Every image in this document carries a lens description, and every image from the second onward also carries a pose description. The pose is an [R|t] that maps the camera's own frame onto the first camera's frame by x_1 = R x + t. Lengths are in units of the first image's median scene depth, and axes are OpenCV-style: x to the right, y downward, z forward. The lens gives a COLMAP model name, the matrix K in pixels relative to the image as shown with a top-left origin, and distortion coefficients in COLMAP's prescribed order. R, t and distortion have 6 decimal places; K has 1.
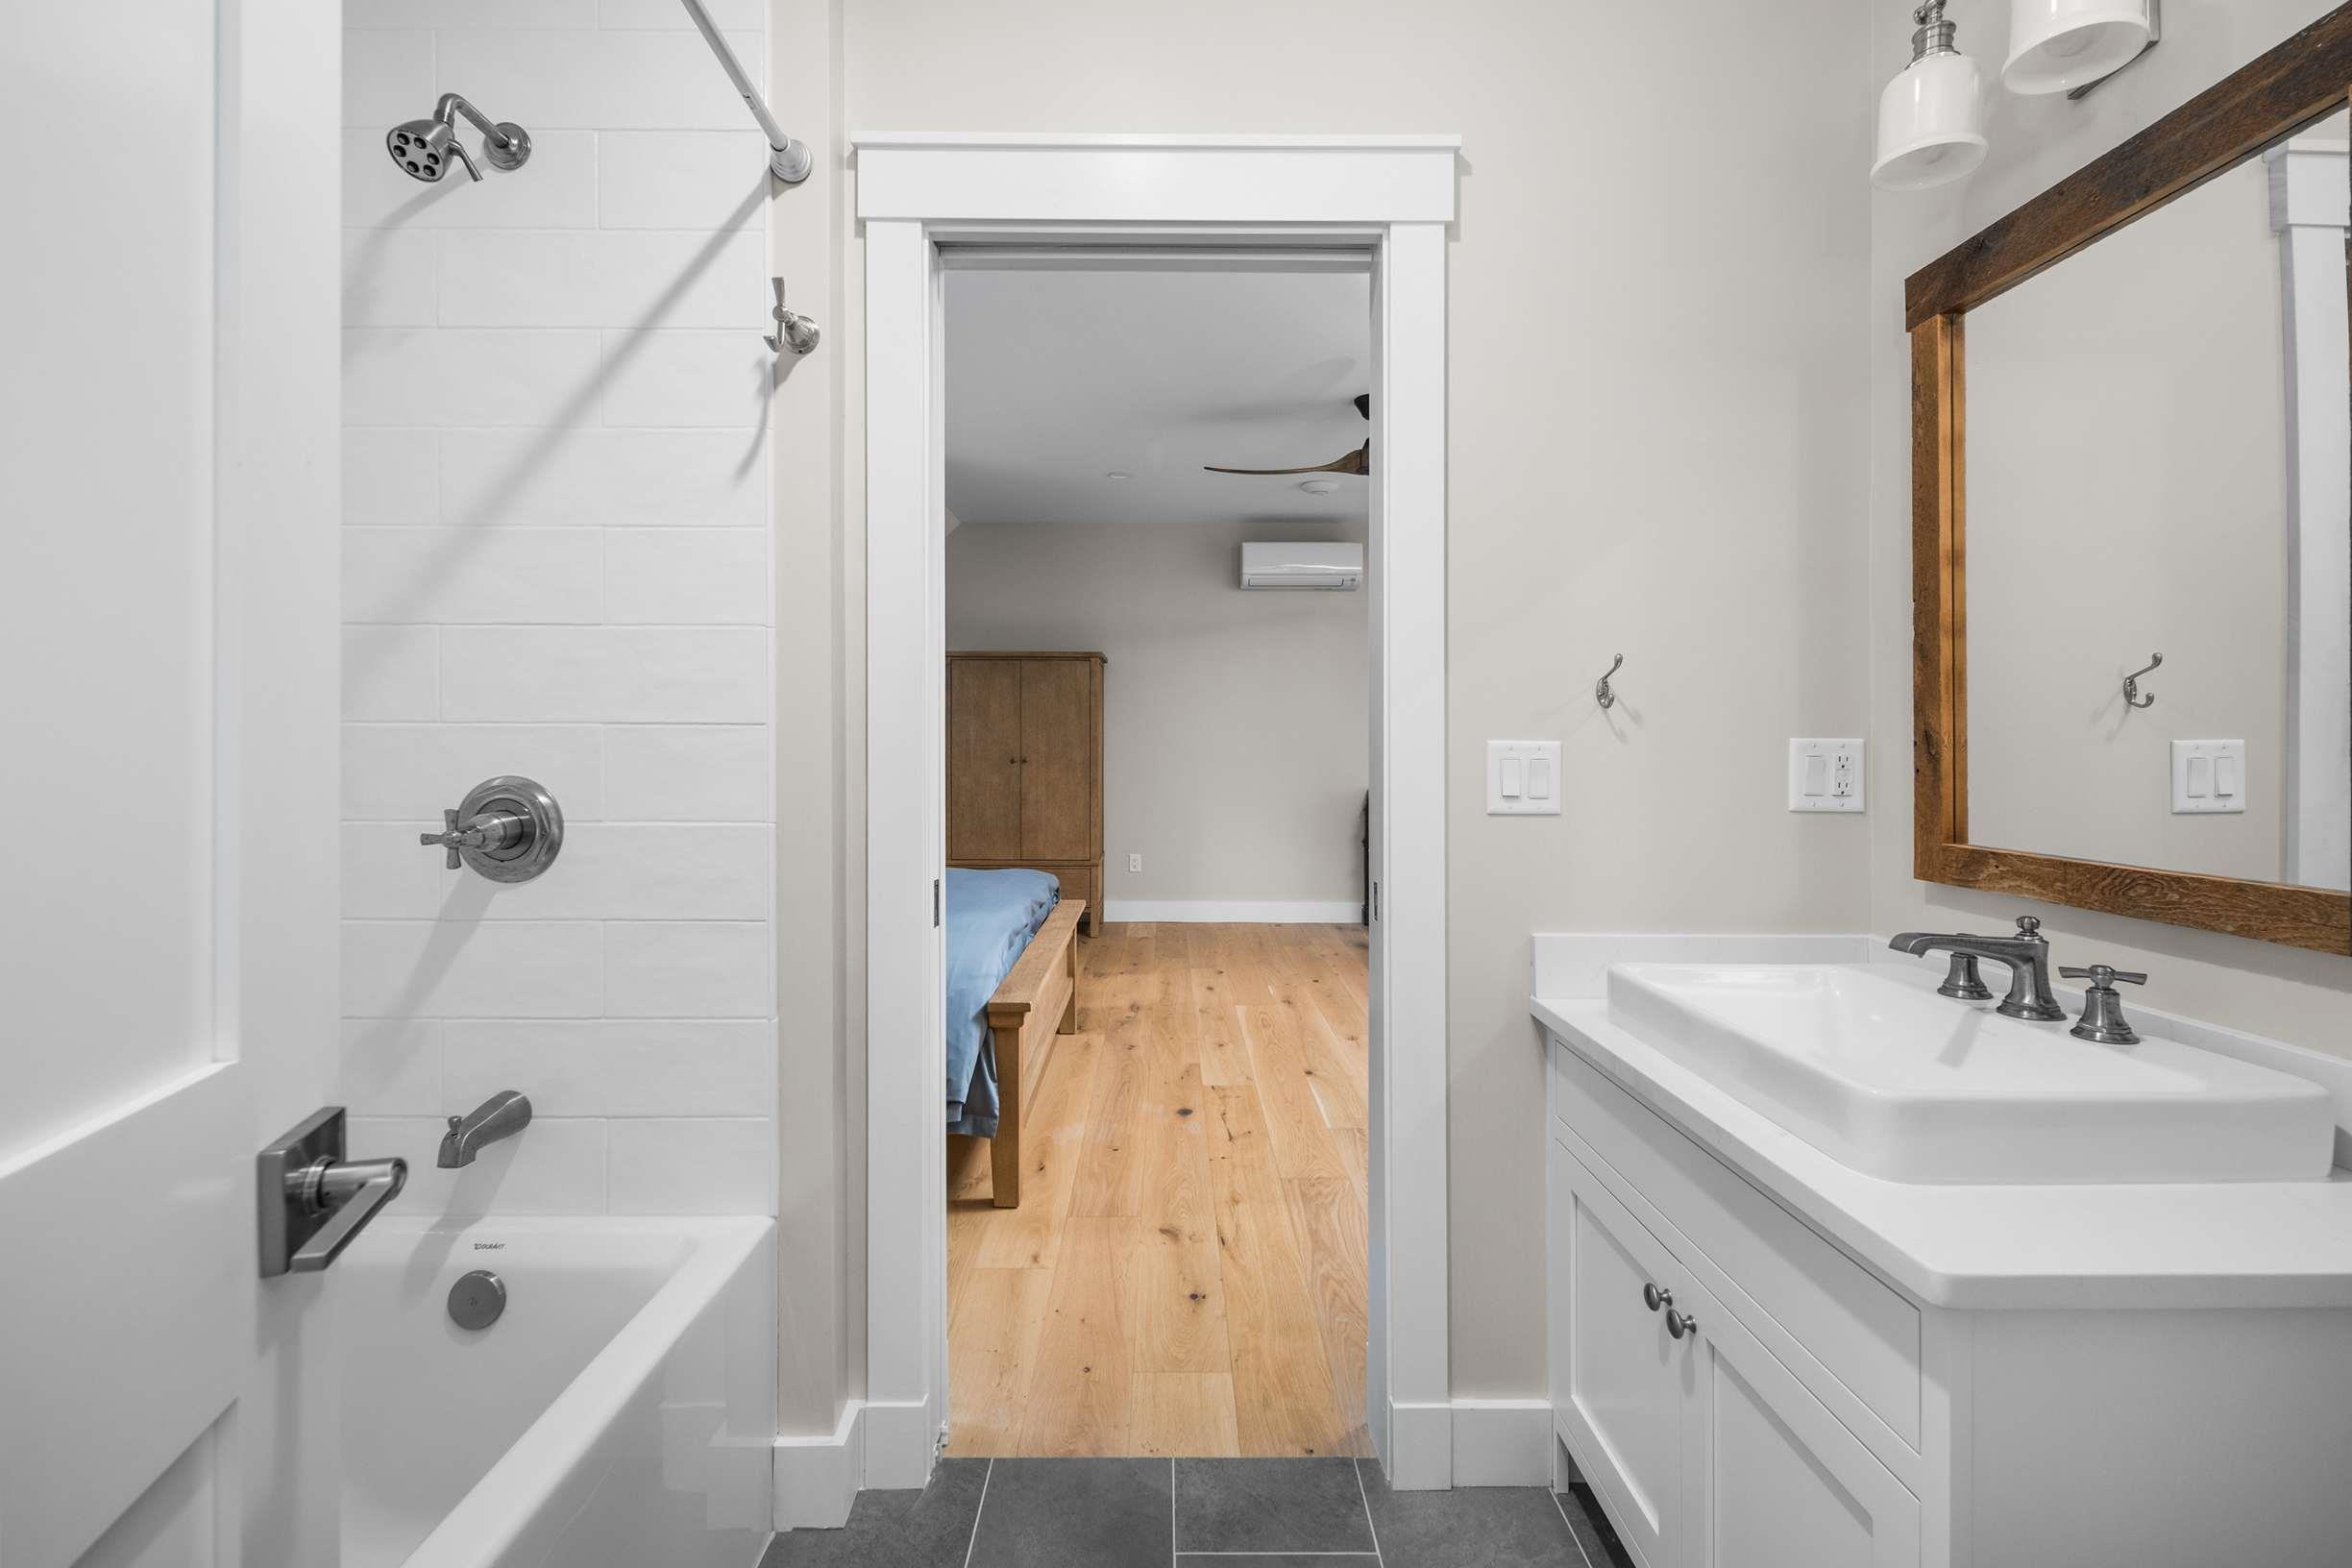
lens RADIAL K [[1024.2, 0, 1173.2], [0, 1024.2, 744.8], [0, 0, 1]] dist [0.004198, 0.000763]
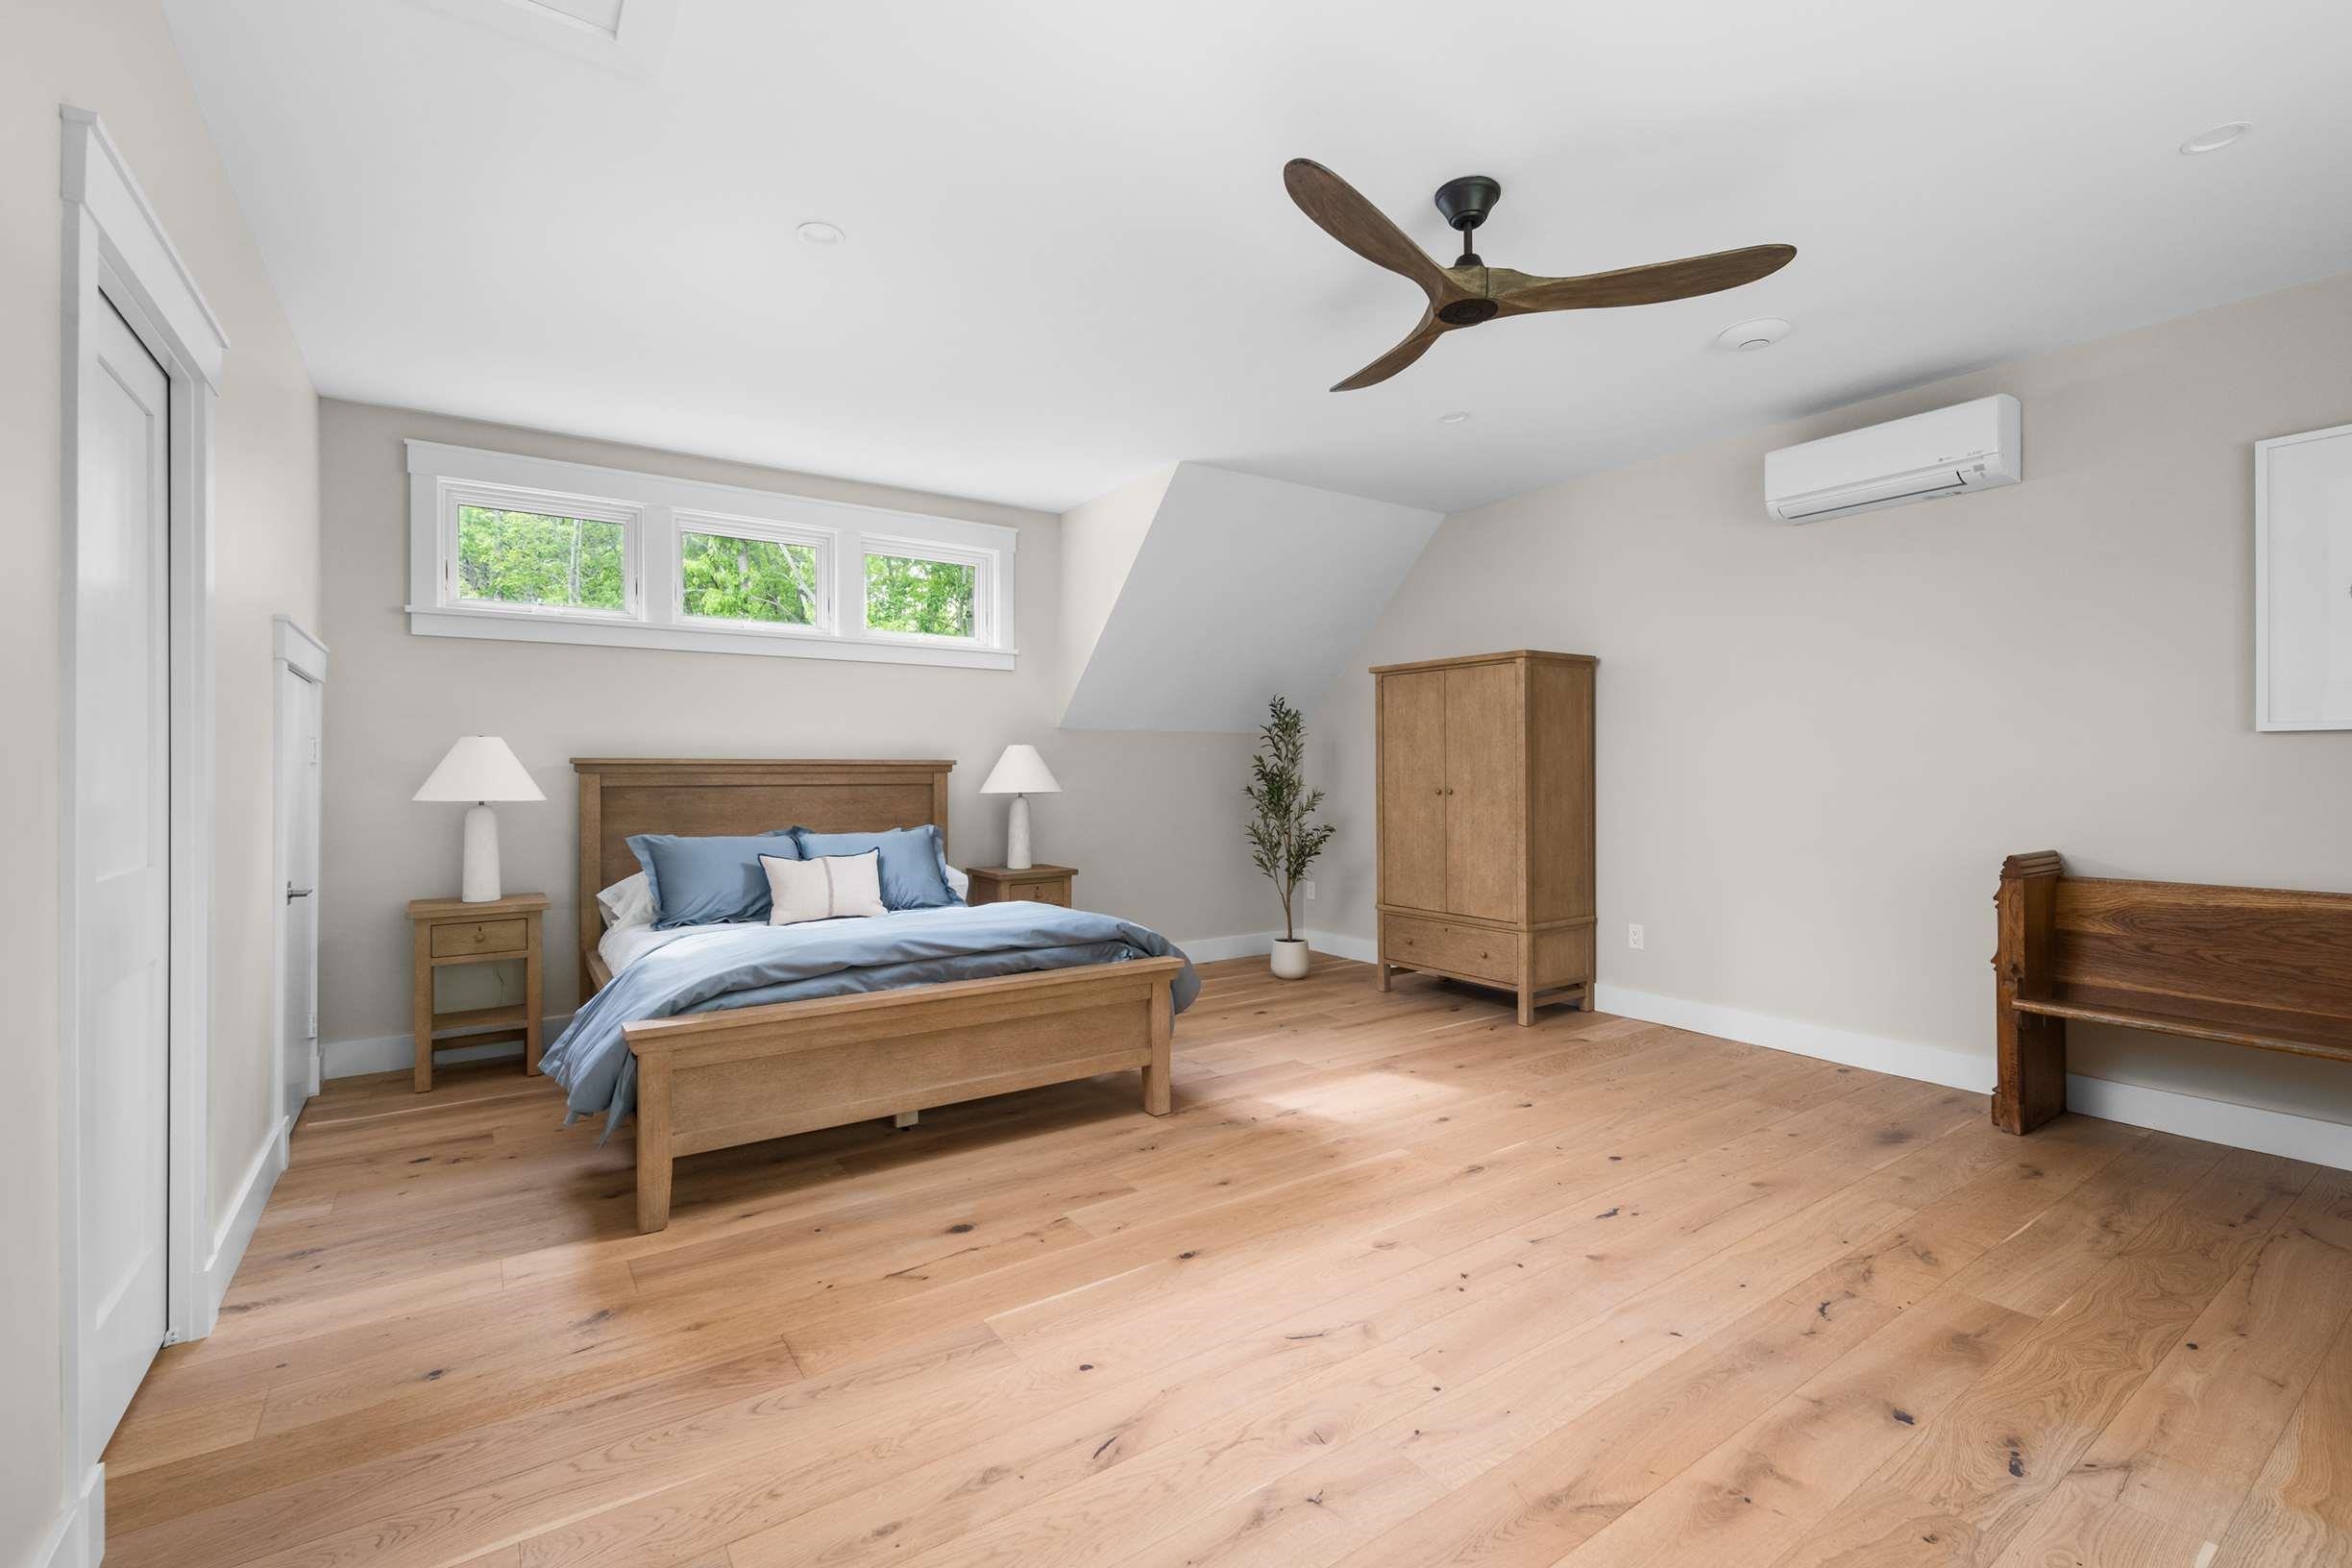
lens RADIAL K [[1024.2, 0, 1184.4], [0, 1024.2, 777.7], [0, 0, 1]] dist [0.004198, 0.000763]
pose [[0.569168, -0.004983, -0.822206, 0.406953], [0.007859, 0.999969, -0.000621, 0.002961], [0.822184, -0.006109, 0.569190, 0.360790]]
